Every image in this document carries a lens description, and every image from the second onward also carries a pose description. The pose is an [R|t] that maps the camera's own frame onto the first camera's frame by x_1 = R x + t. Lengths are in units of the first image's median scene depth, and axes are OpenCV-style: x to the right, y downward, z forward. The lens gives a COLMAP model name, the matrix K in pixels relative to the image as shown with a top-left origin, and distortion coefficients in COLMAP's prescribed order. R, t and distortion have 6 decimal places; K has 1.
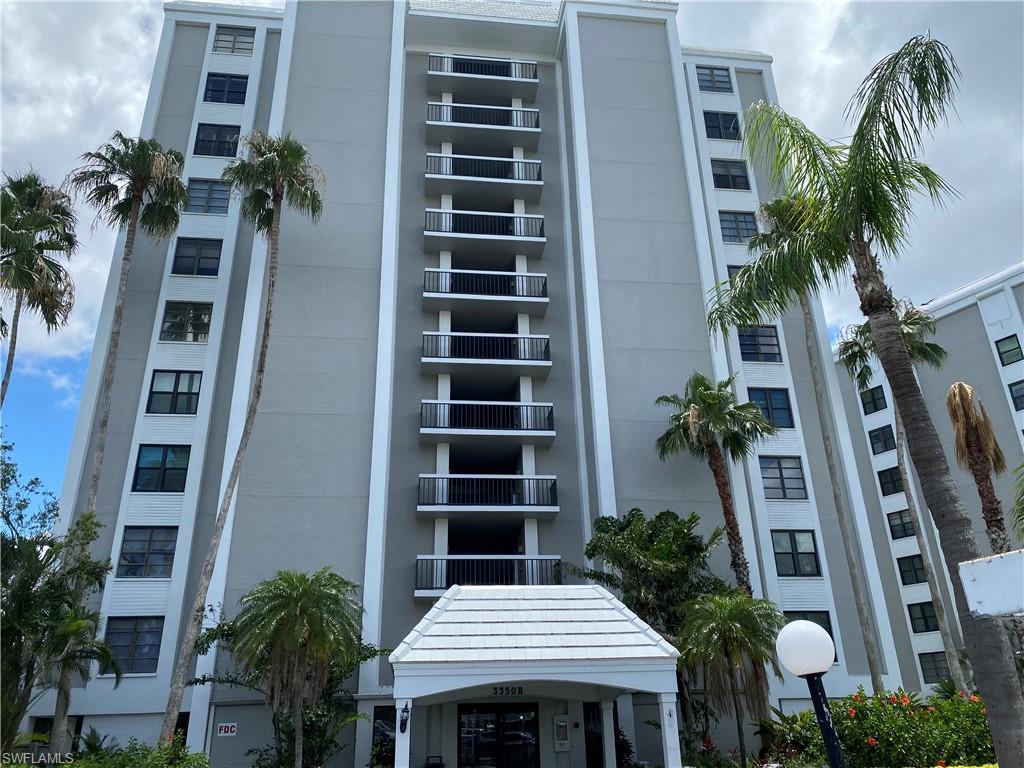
lens RADIAL K [[783.4, 0, 511.3], [0, 783.4, 384.9], [0, 0, 1]] dist [0.039776, -0.057588]
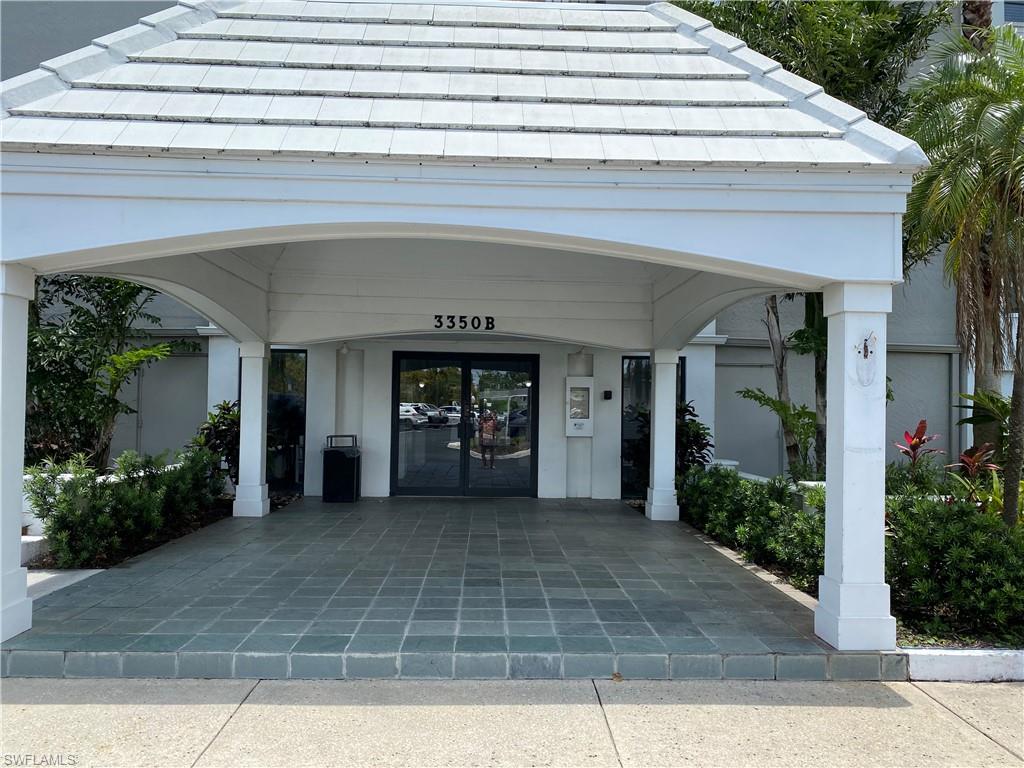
lens RADIAL K [[783.4, 0, 512.9], [0, 783.4, 385.7], [0, 0, 1]] dist [0.039776, -0.057588]
pose [[0.995309, 0.038823, -0.088619, 0.074236], [-0.003221, 0.928748, 0.370697, 0.253414], [0.096696, -0.368673, 0.924516, 0.556681]]
